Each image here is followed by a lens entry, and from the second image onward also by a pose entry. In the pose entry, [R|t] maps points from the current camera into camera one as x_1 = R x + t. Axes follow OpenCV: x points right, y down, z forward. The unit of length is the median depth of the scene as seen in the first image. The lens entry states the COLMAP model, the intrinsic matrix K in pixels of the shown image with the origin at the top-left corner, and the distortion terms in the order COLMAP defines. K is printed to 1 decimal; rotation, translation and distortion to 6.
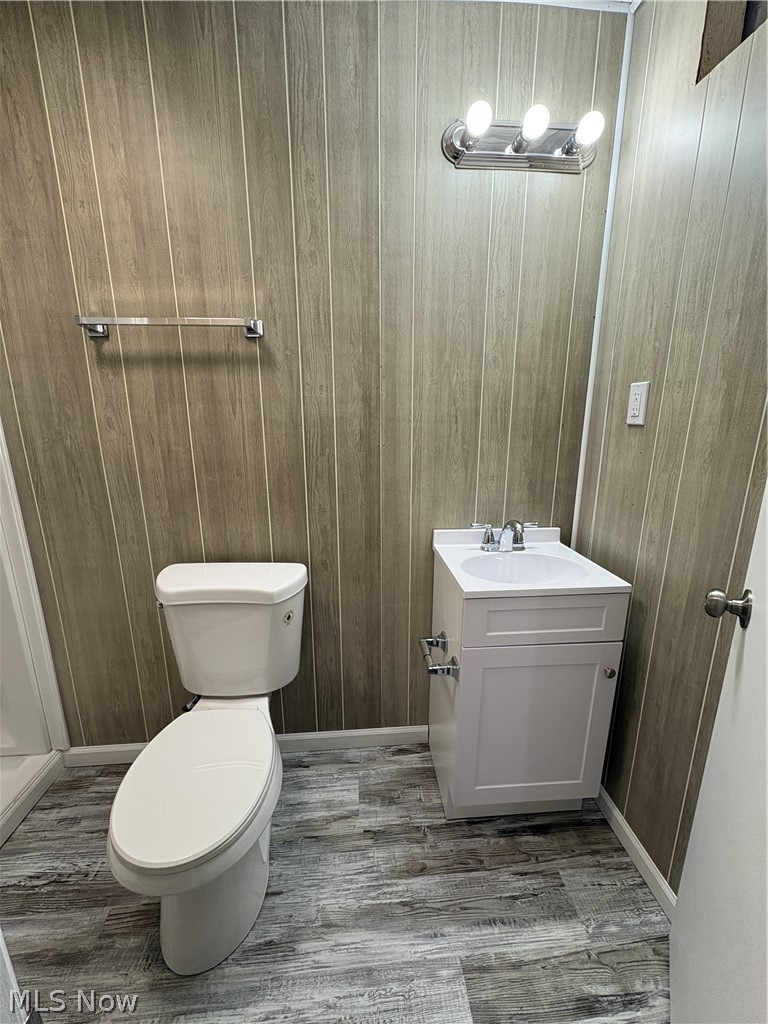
lens RADIAL K [[409.3, 0, 389.5], [0, 409.3, 516.4], [0, 0, 1]] dist [-0.001996, 0.000352]
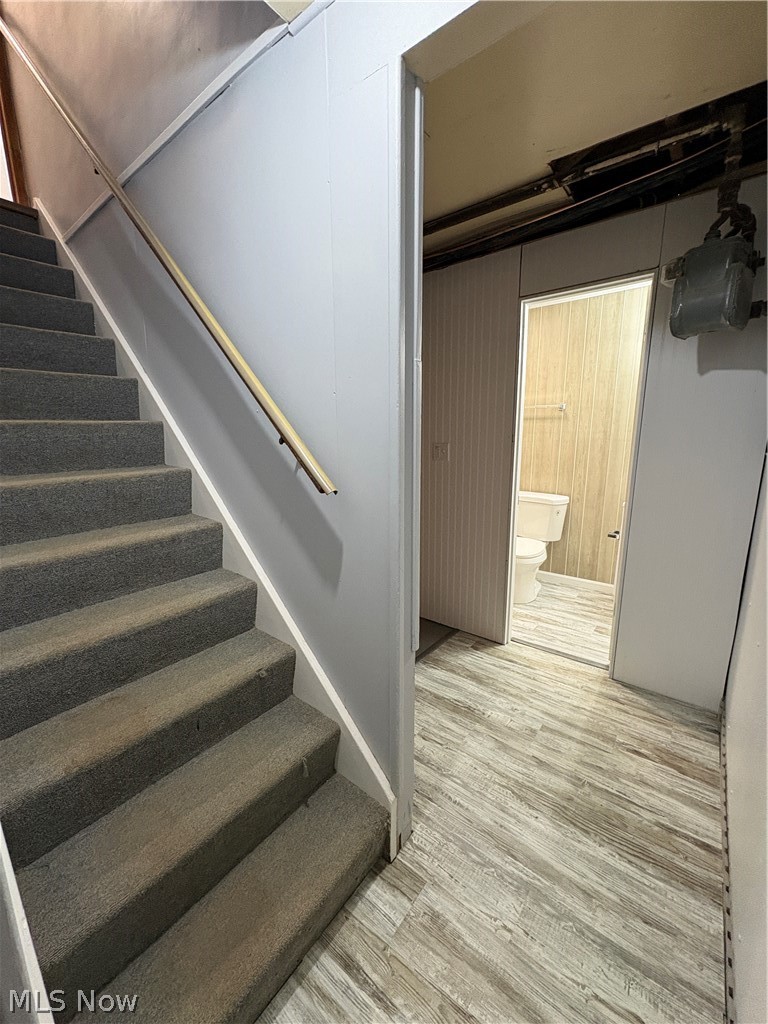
lens RADIAL K [[409.3, 0, 385.2], [0, 409.3, 511.9], [0, 0, 1]] dist [-0.001996, 0.000352]
pose [[0.735588, 0.128618, -0.665107, 0.696816], [-0.149863, 0.988381, 0.025388, 0.337815], [0.660644, 0.081000, 0.746316, -1.738734]]
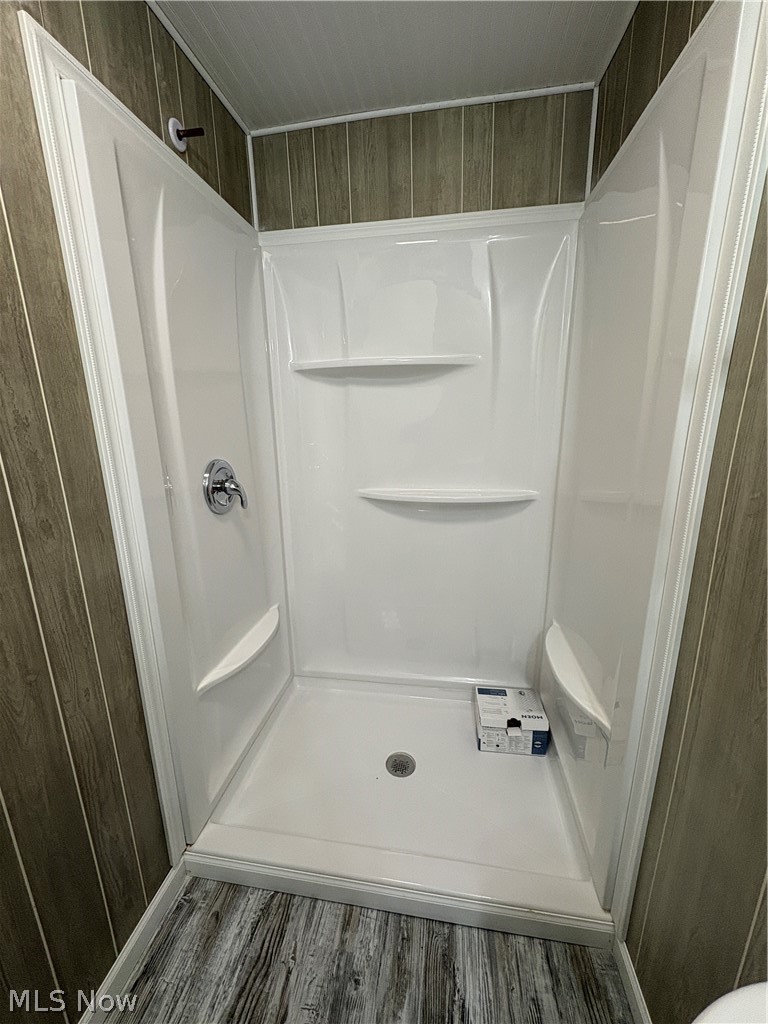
lens RADIAL K [[409.3, 0, 383.4], [0, 409.3, 513.0], [0, 0, 1]] dist [-0.001996, 0.000352]
pose [[-0.224709, 0.241976, -0.943903, -0.140501], [-0.210572, 0.933730, 0.289498, -0.100303], [0.951402, 0.263812, -0.158864, 0.318996]]
